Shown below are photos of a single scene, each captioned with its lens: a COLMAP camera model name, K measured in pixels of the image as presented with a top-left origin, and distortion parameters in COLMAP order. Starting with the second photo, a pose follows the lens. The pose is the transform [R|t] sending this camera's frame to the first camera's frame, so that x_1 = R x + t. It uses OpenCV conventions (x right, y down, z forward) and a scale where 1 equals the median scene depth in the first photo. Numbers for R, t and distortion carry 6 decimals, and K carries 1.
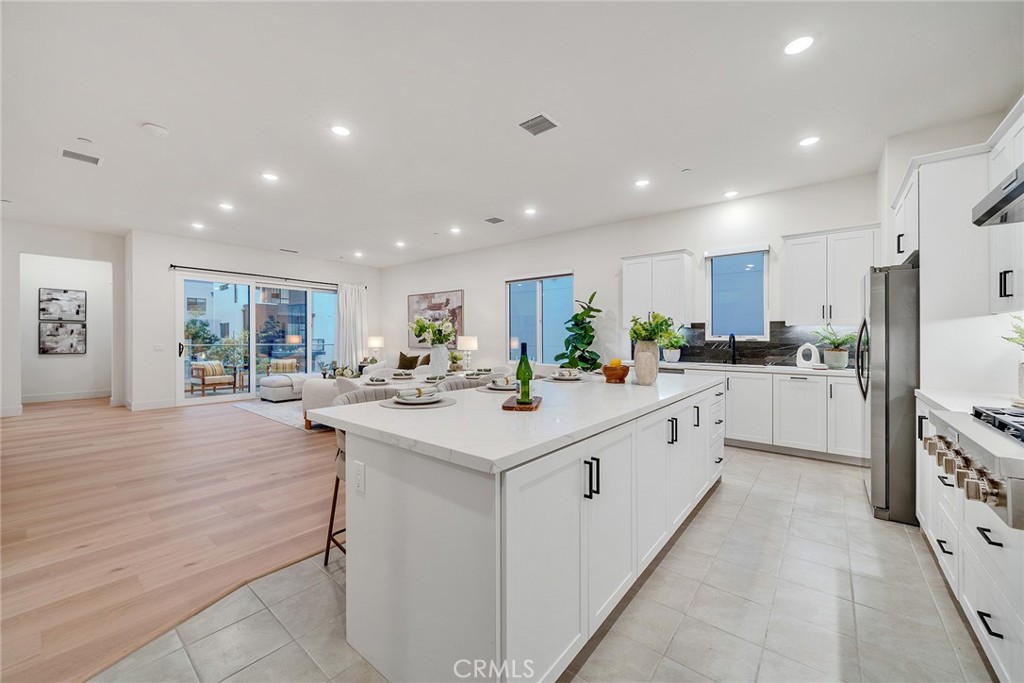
lens RADIAL K [[386.6, 0, 504.6], [0, 386.6, 334.4], [0, 0, 1]] dist [0.005191, -0.001197]
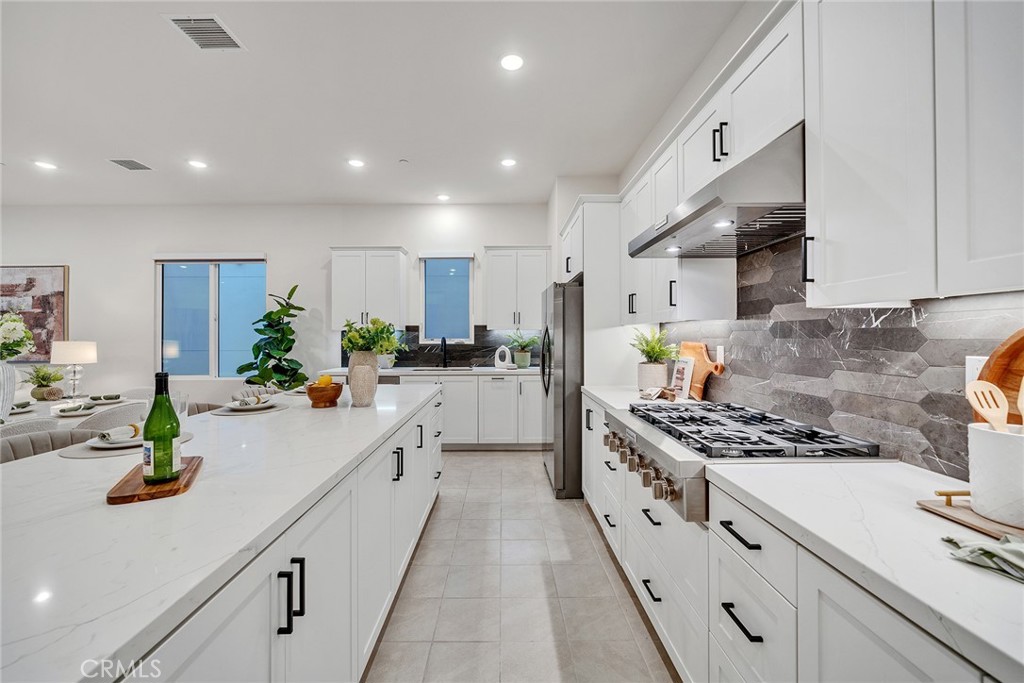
lens RADIAL K [[413.6, 0, 494.7], [0, 413.6, 327.2], [0, 0, 1]] dist [-0.001286, 0.000548]
pose [[0.777995, 0.006969, 0.628232, 0.019068], [0.000884, 0.999925, -0.012187, -0.014442], [-0.628270, 0.010037, 0.777930, 0.088305]]
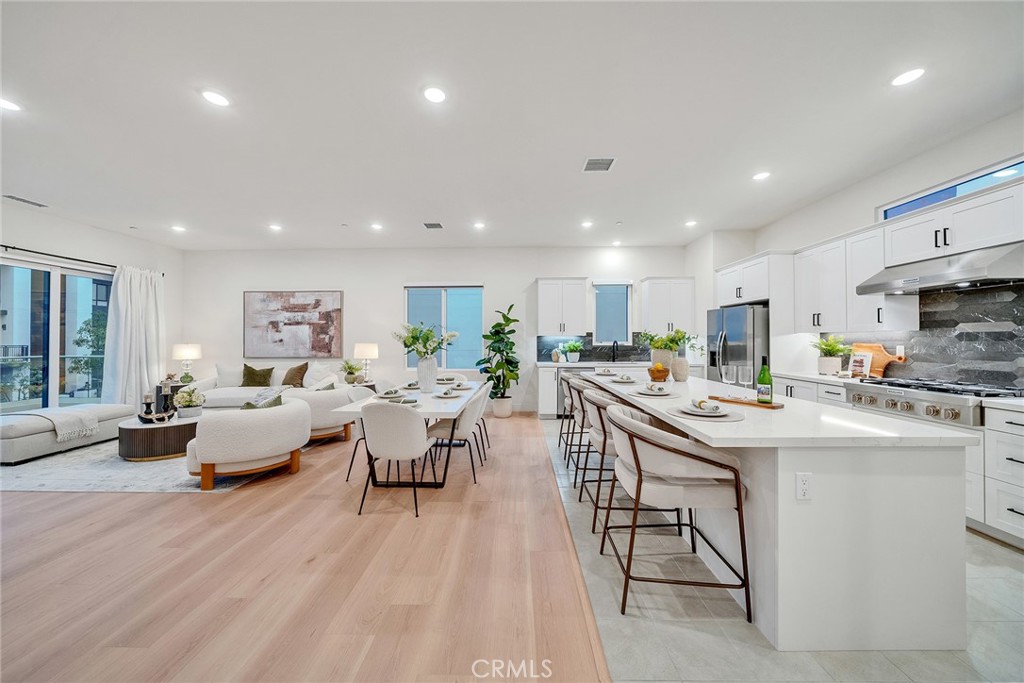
lens RADIAL K [[346.2, 0, 508.7], [0, 346.2, 334.9], [0, 0, 1]] dist [-0.001033, -0.000401]
pose [[0.786309, 0.002476, 0.617829, -0.525378], [0.000798, 0.999987, -0.005022, -0.017109], [-0.617833, 0.004442, 0.786297, 0.243428]]
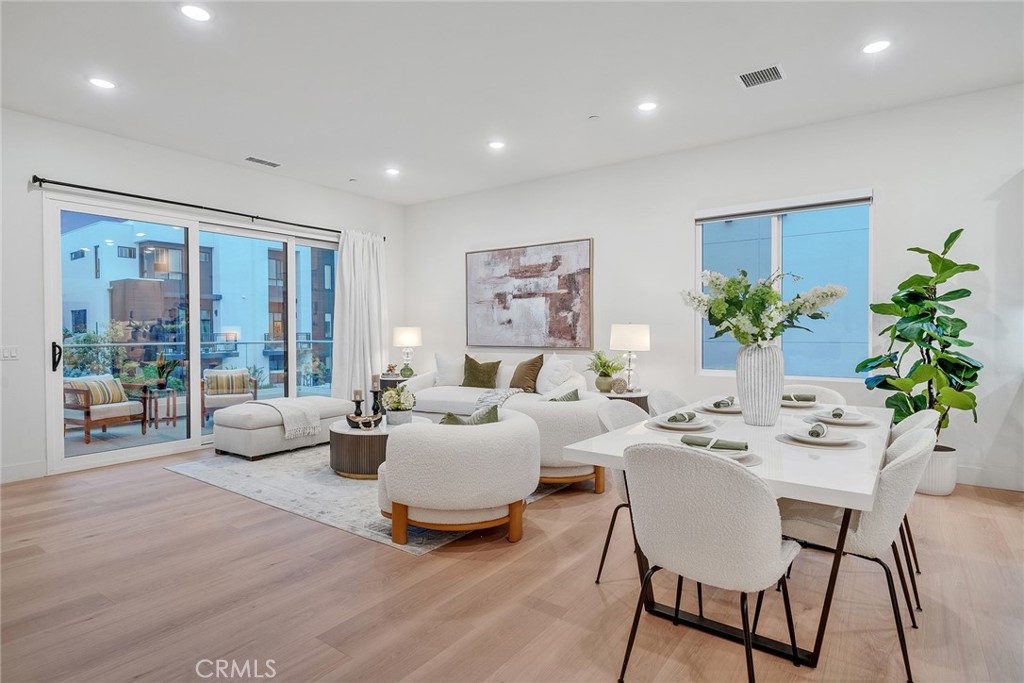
lens RADIAL K [[539.8, 0, 511.0], [0, 539.8, 330.4], [0, 0, 1]] dist [0.002358, -0.002328]
pose [[0.998071, -0.008582, 0.061494, -0.470639], [0.007904, 0.999905, 0.011249, 0.005859], [-0.061585, -0.010741, 0.998044, 0.447705]]
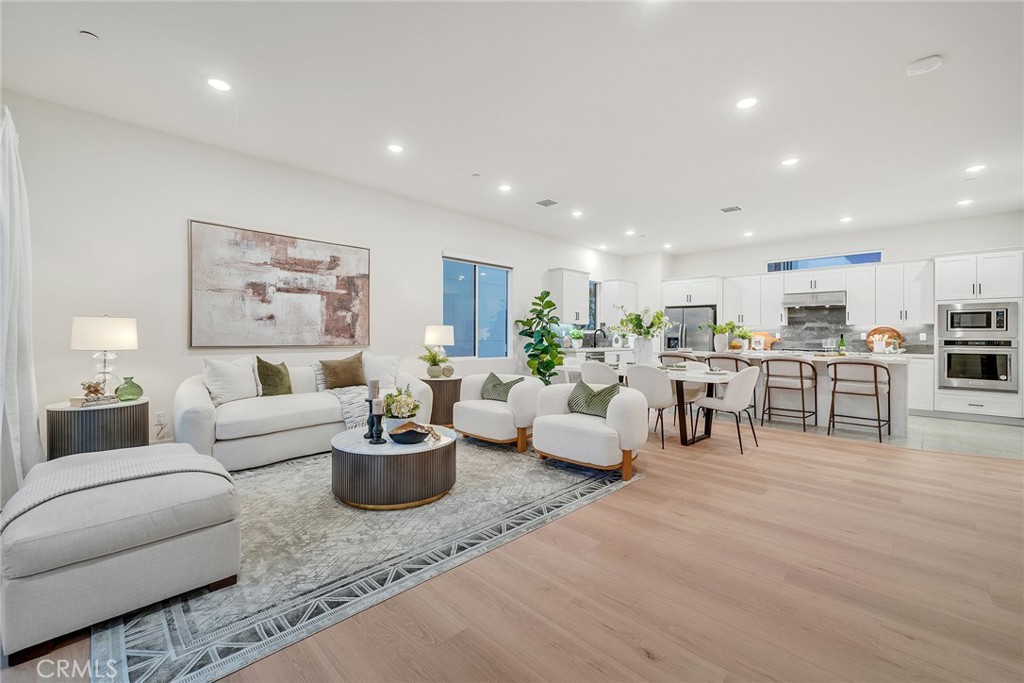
lens RADIAL K [[413.6, 0, 506.4], [0, 413.6, 335.2], [0, 0, 1]] dist [-0.001286, 0.000548]
pose [[0.107559, -0.003385, 0.994193, -1.300656], [-0.019489, 0.999795, 0.005512, 0.024252], [-0.994008, -0.019969, 0.107471, 1.252117]]
